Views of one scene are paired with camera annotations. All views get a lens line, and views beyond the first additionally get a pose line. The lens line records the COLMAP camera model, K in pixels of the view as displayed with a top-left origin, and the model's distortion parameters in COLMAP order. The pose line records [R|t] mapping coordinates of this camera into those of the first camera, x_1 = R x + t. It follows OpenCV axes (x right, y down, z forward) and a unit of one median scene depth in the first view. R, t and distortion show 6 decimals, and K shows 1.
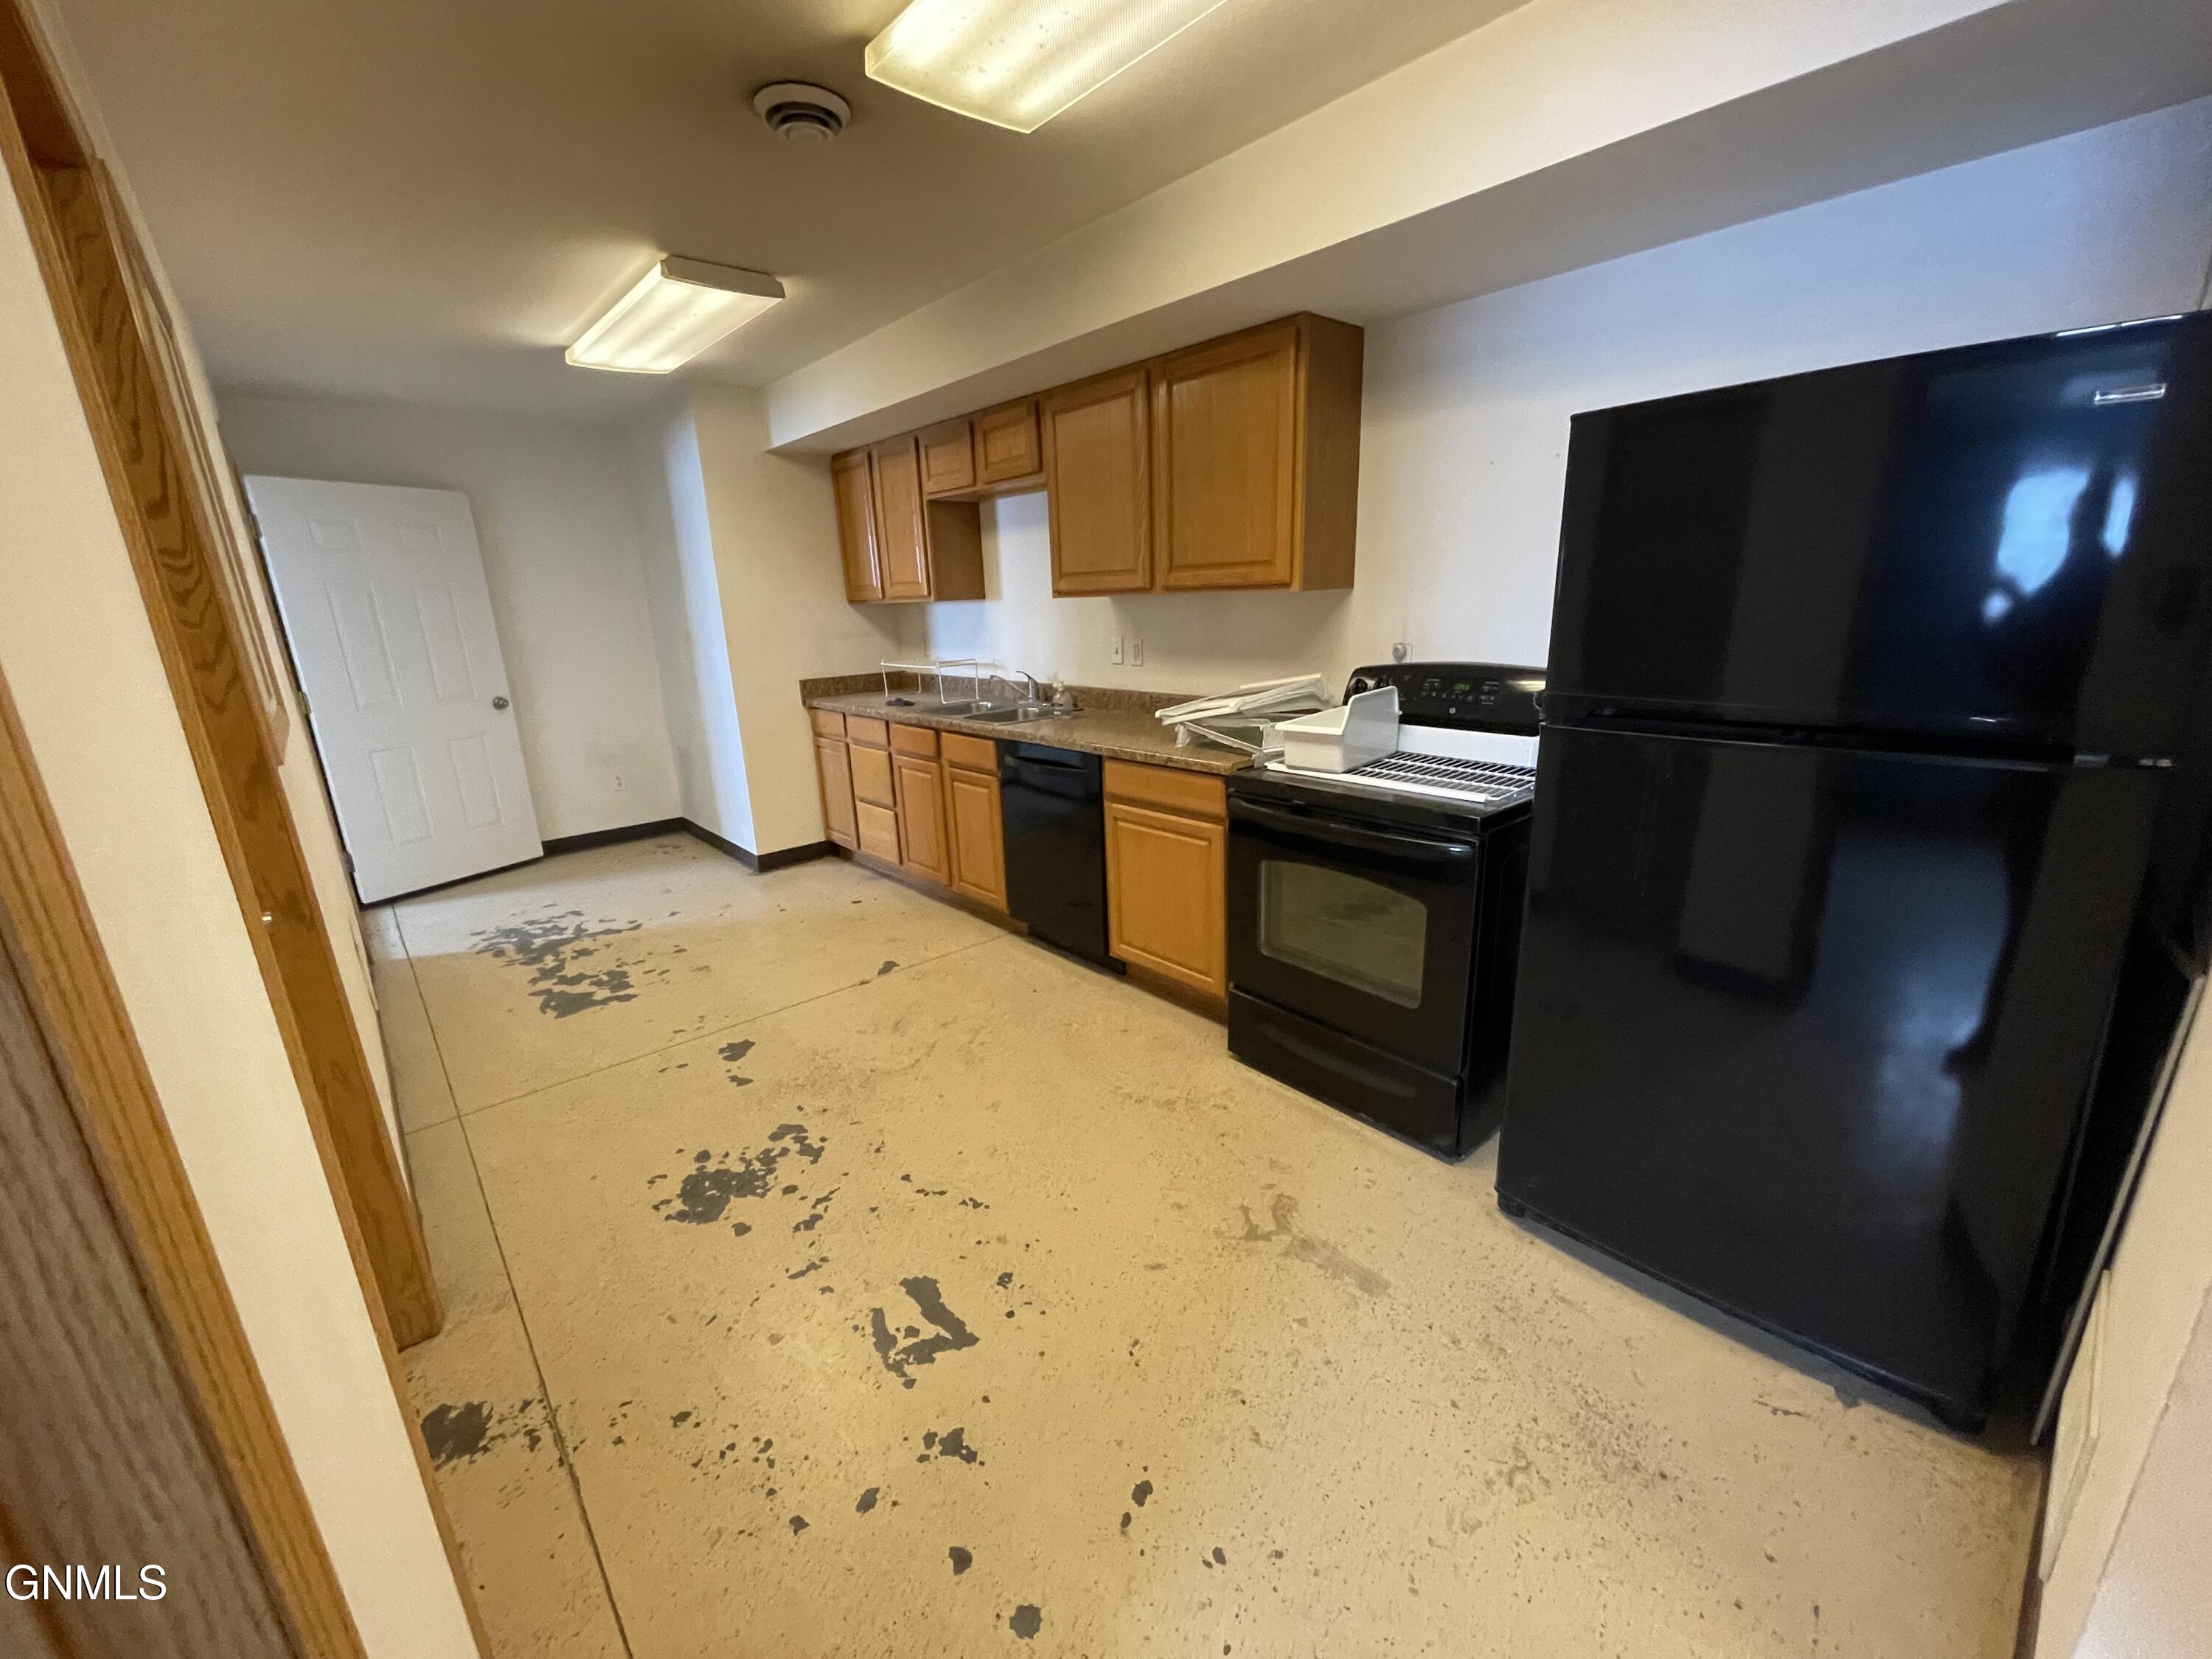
lens RADIAL K [[886.7, 0, 1099.0], [0, 886.7, 836.5], [0, 0, 1]] dist [-0.000988, 0.000082]
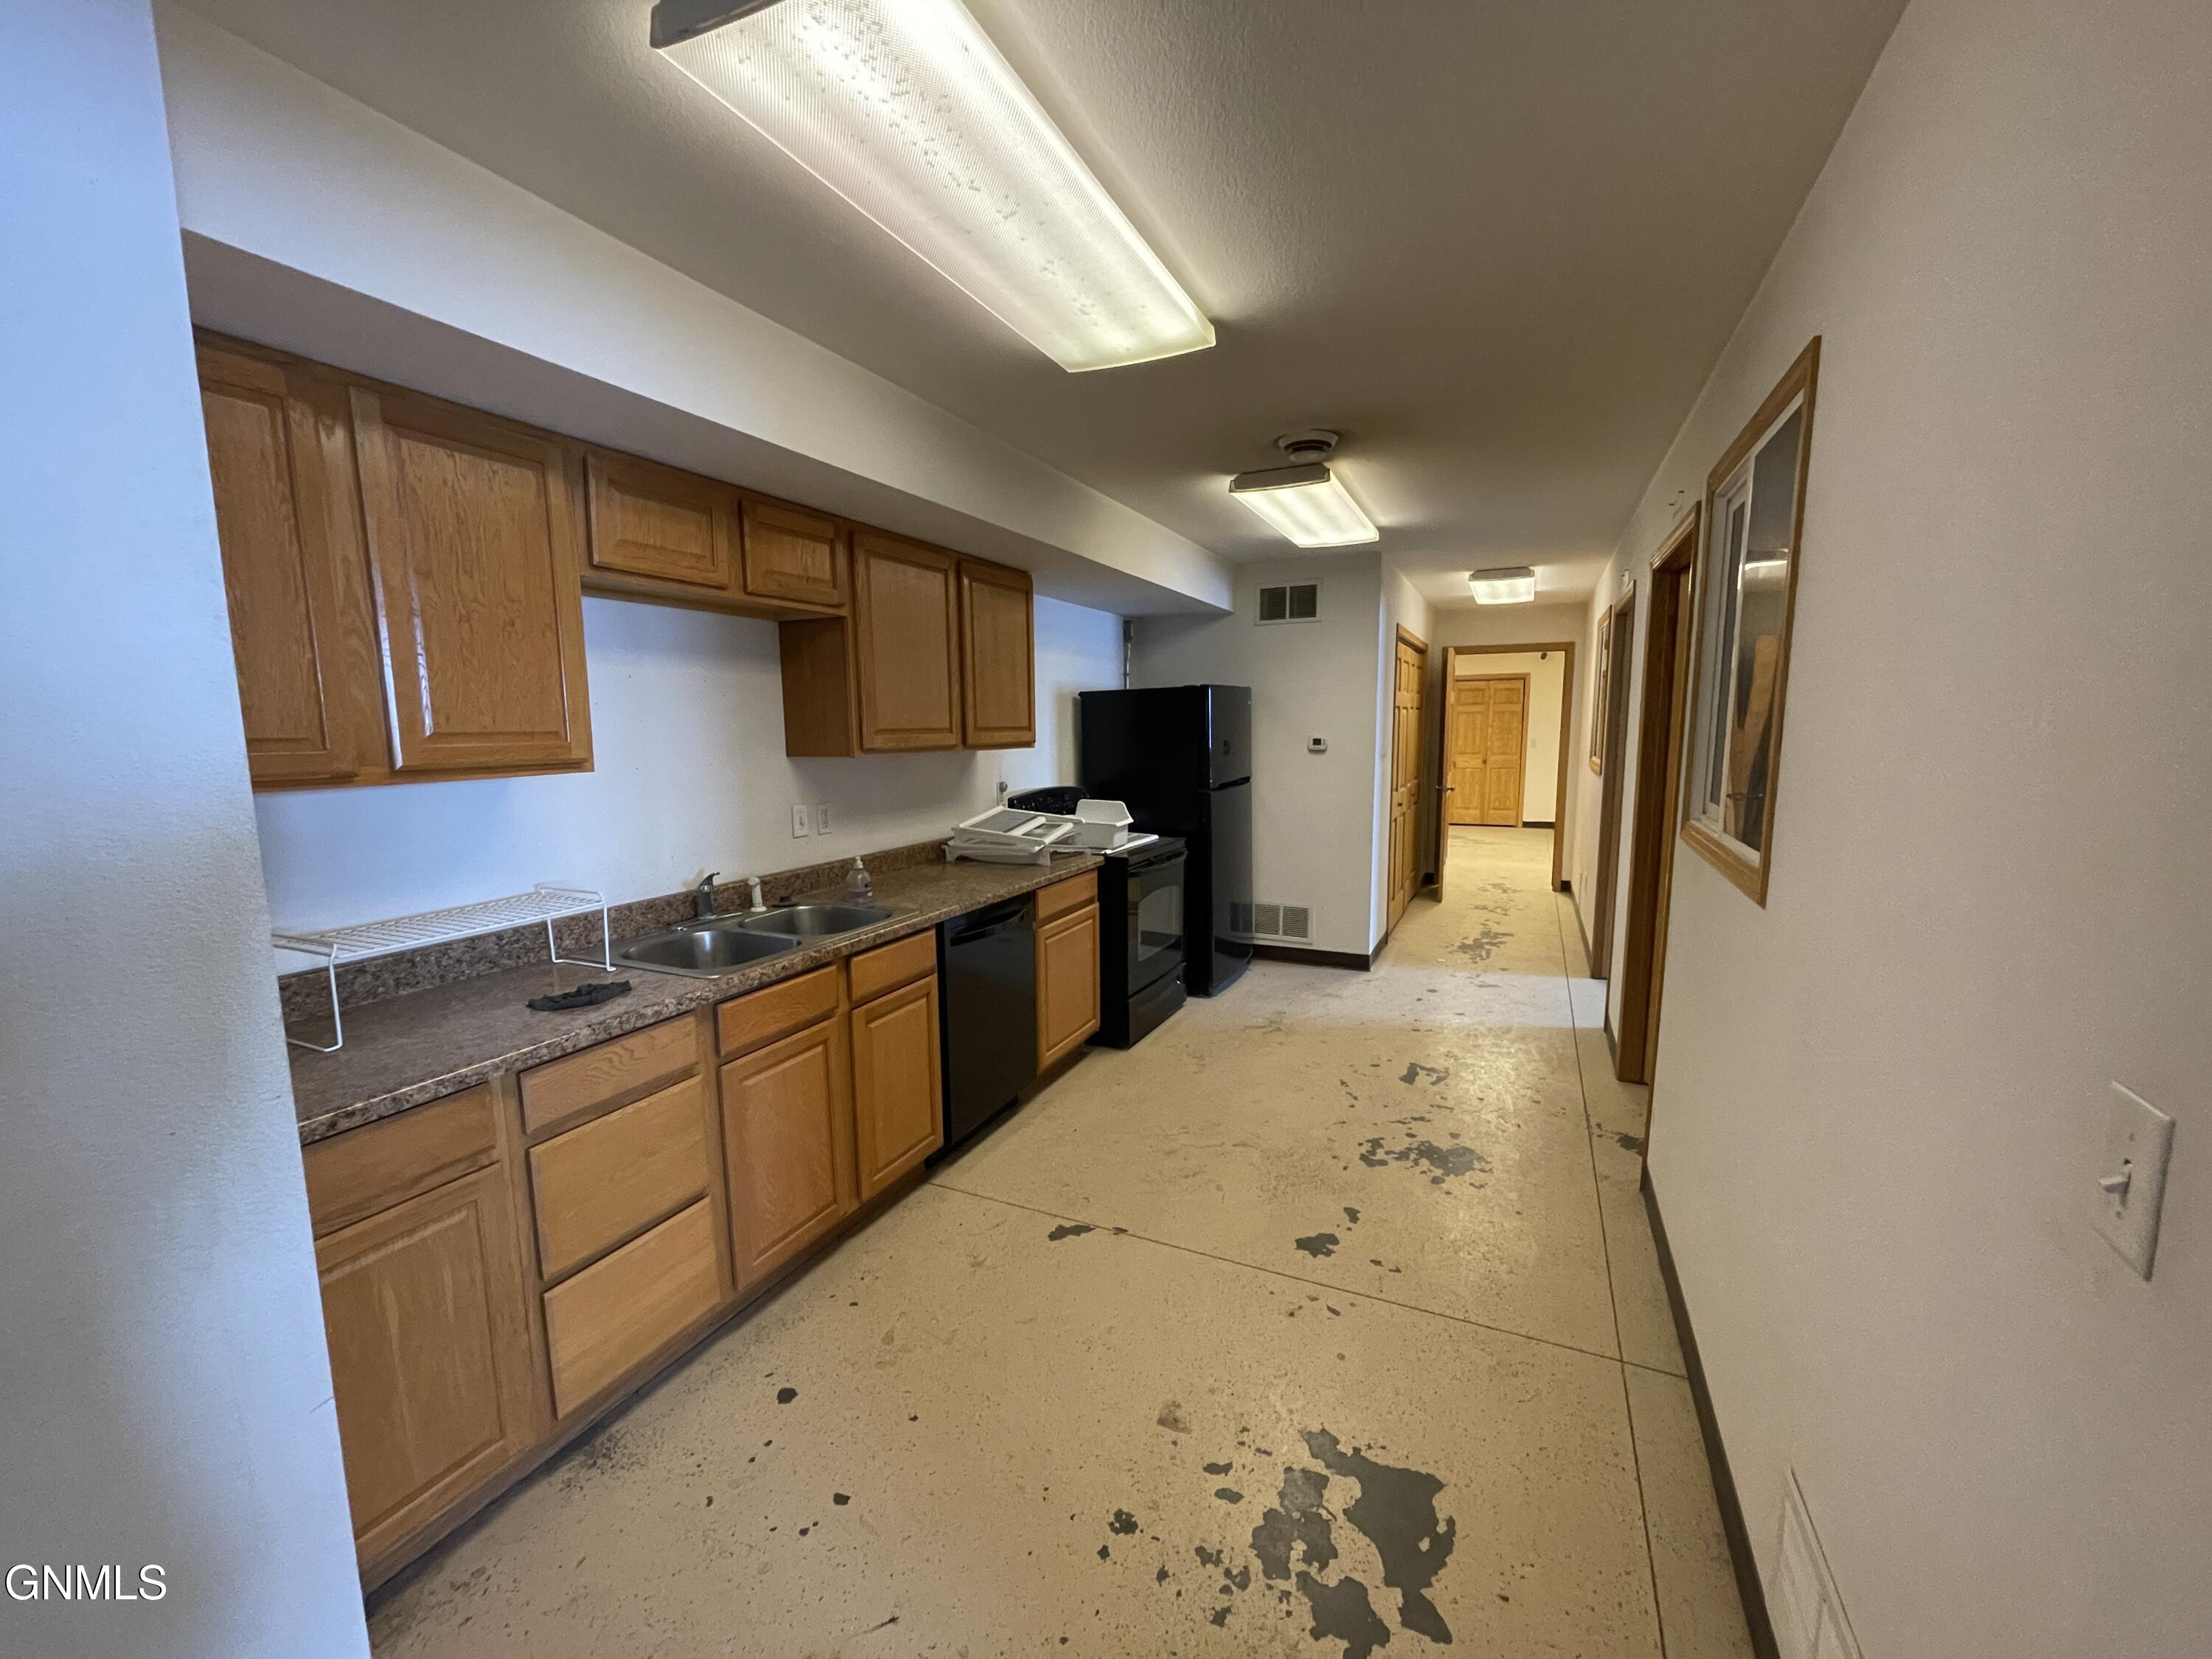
lens RADIAL K [[886.7, 0, 1099.0], [0, 886.7, 836.5], [0, 0, 1]] dist [-0.000988, 0.000082]
pose [[-0.390090, -0.072826, 0.917892, -1.014809], [0.277598, 0.941183, 0.192649, -0.335863], [-0.877934, 0.329956, -0.346930, 1.260406]]
